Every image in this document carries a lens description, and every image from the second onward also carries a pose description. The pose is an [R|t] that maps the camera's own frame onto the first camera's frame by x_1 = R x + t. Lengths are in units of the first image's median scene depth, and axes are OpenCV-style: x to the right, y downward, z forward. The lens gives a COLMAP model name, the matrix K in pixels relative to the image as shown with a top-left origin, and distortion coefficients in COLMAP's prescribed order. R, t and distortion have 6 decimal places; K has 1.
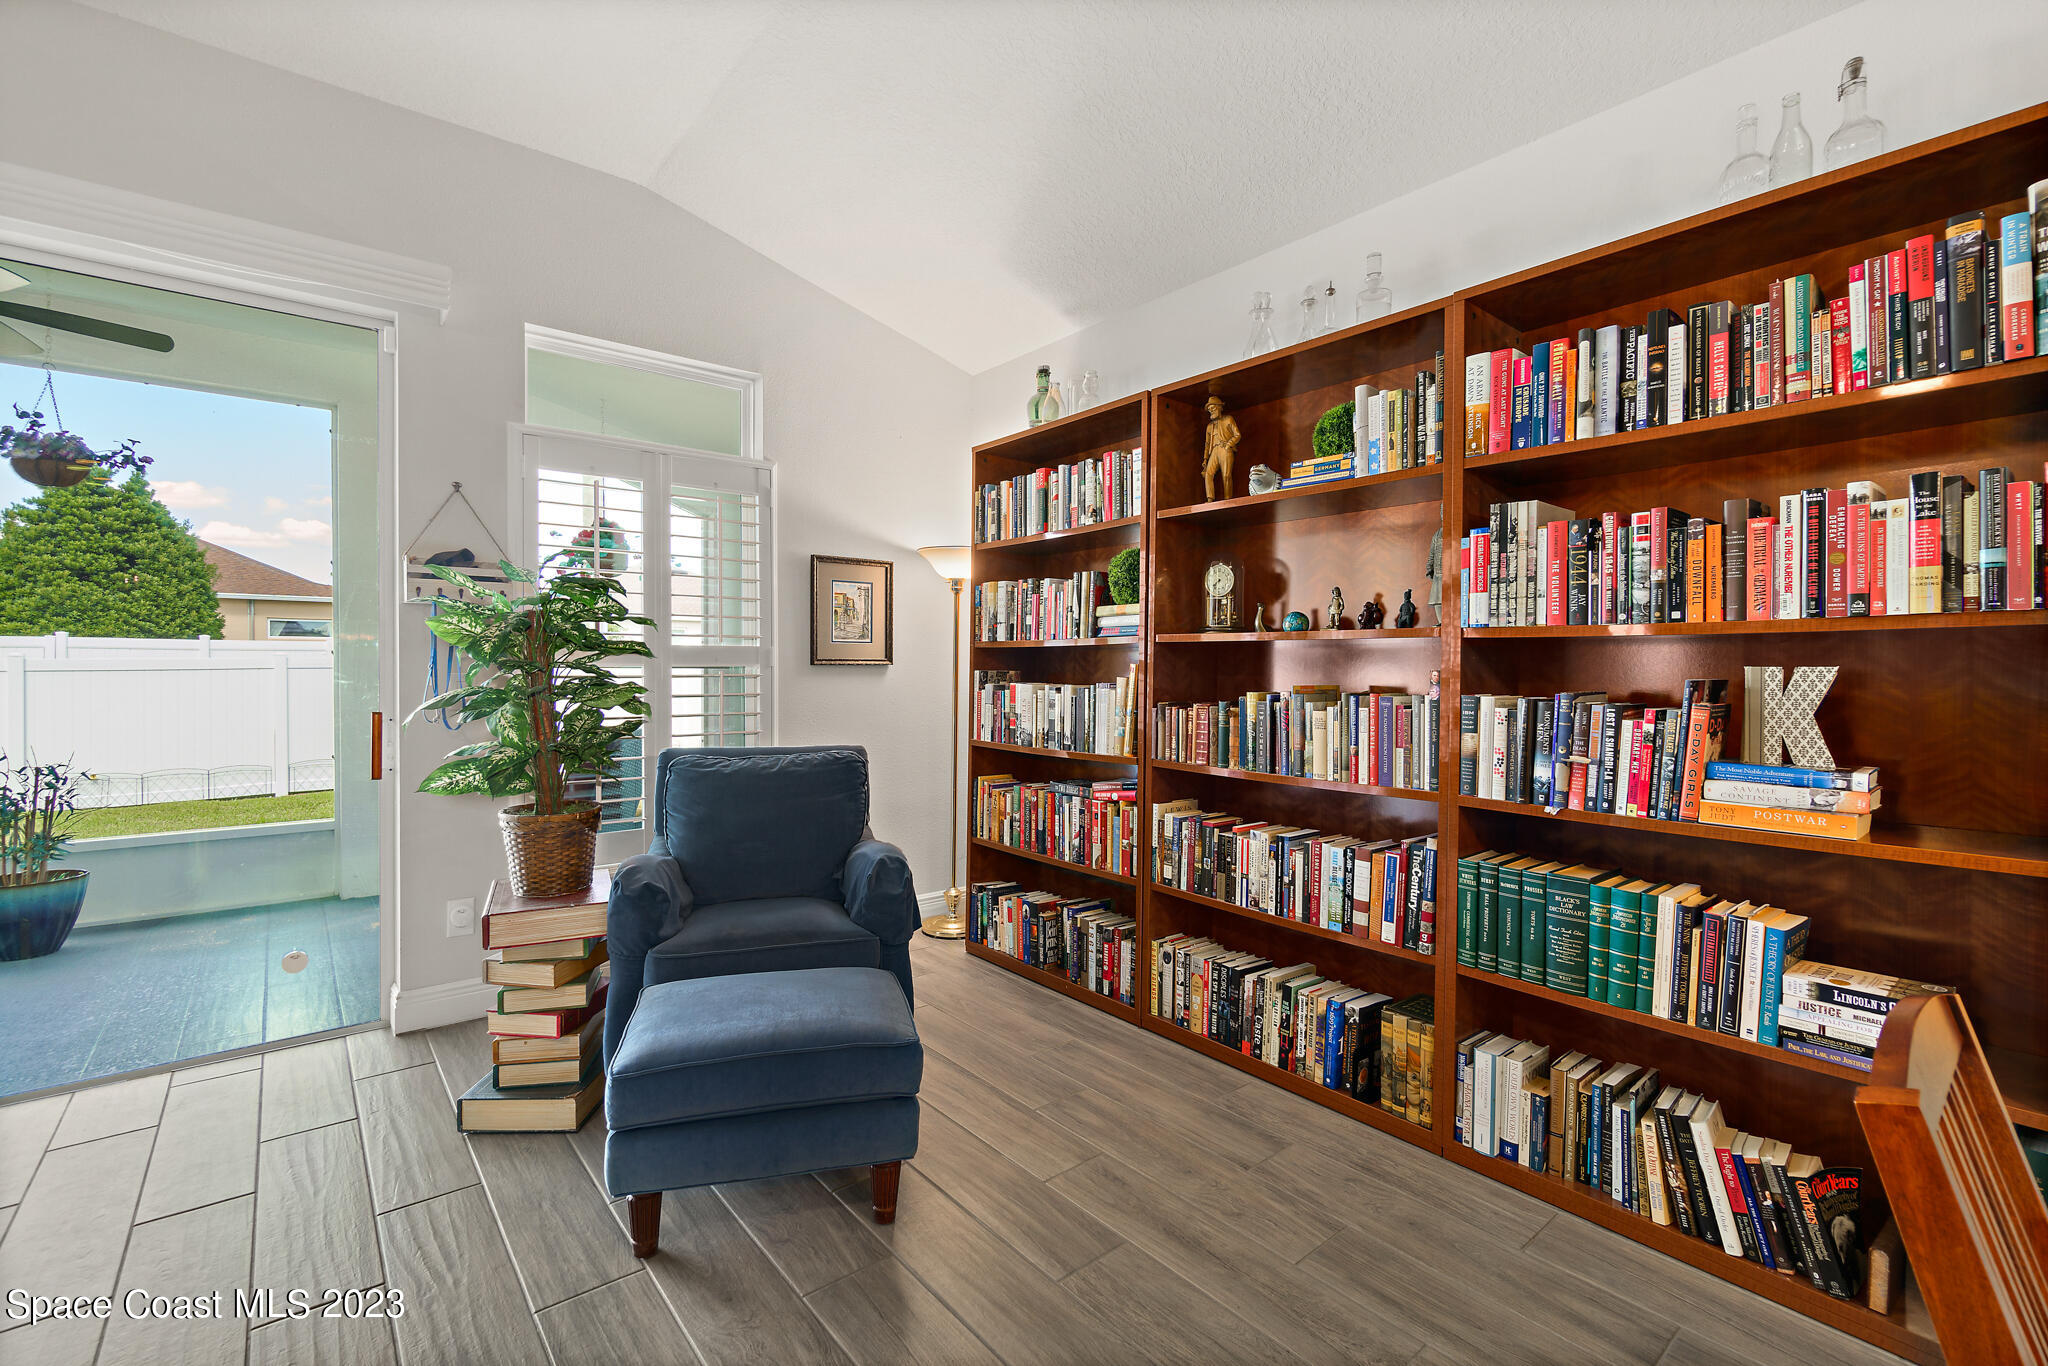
lens RADIAL K [[887.9, 0, 1002.0], [0, 887.9, 672.1], [0, 0, 1]] dist [-0.000752, 0.000213]
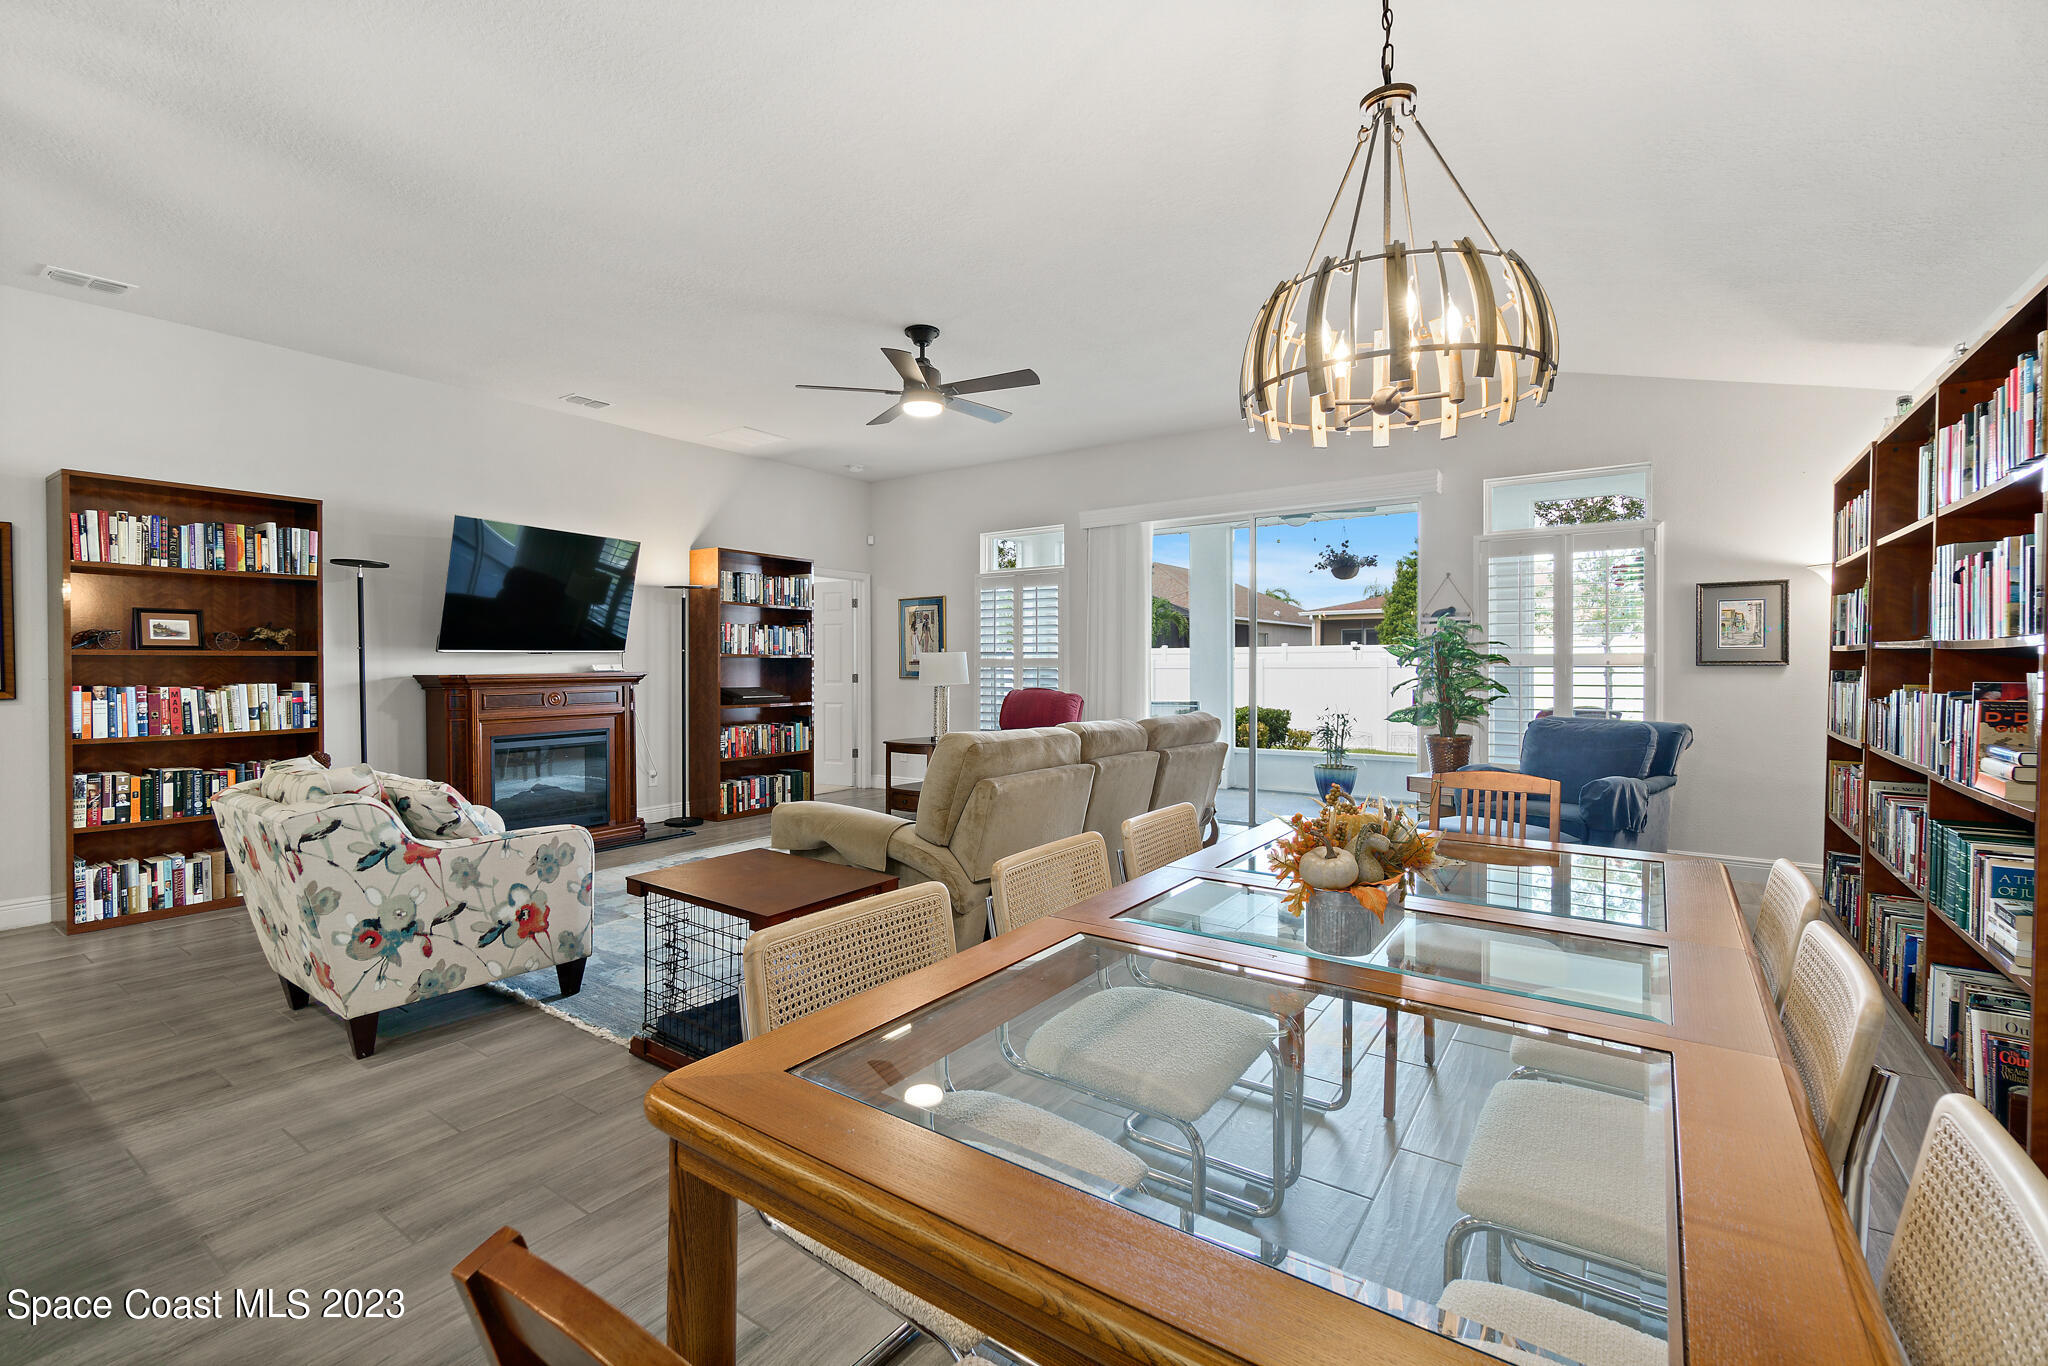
lens RADIAL K [[905.0, 0, 1001.4], [0, 905.0, 671.4], [0, 0, 1]] dist [-0.001969, -0.000780]
pose [[0.266059, 0.004982, -0.963944, 0.997026], [-0.001457, 0.999988, 0.004766, -0.005115], [0.963956, 0.000137, 0.266063, -0.452878]]
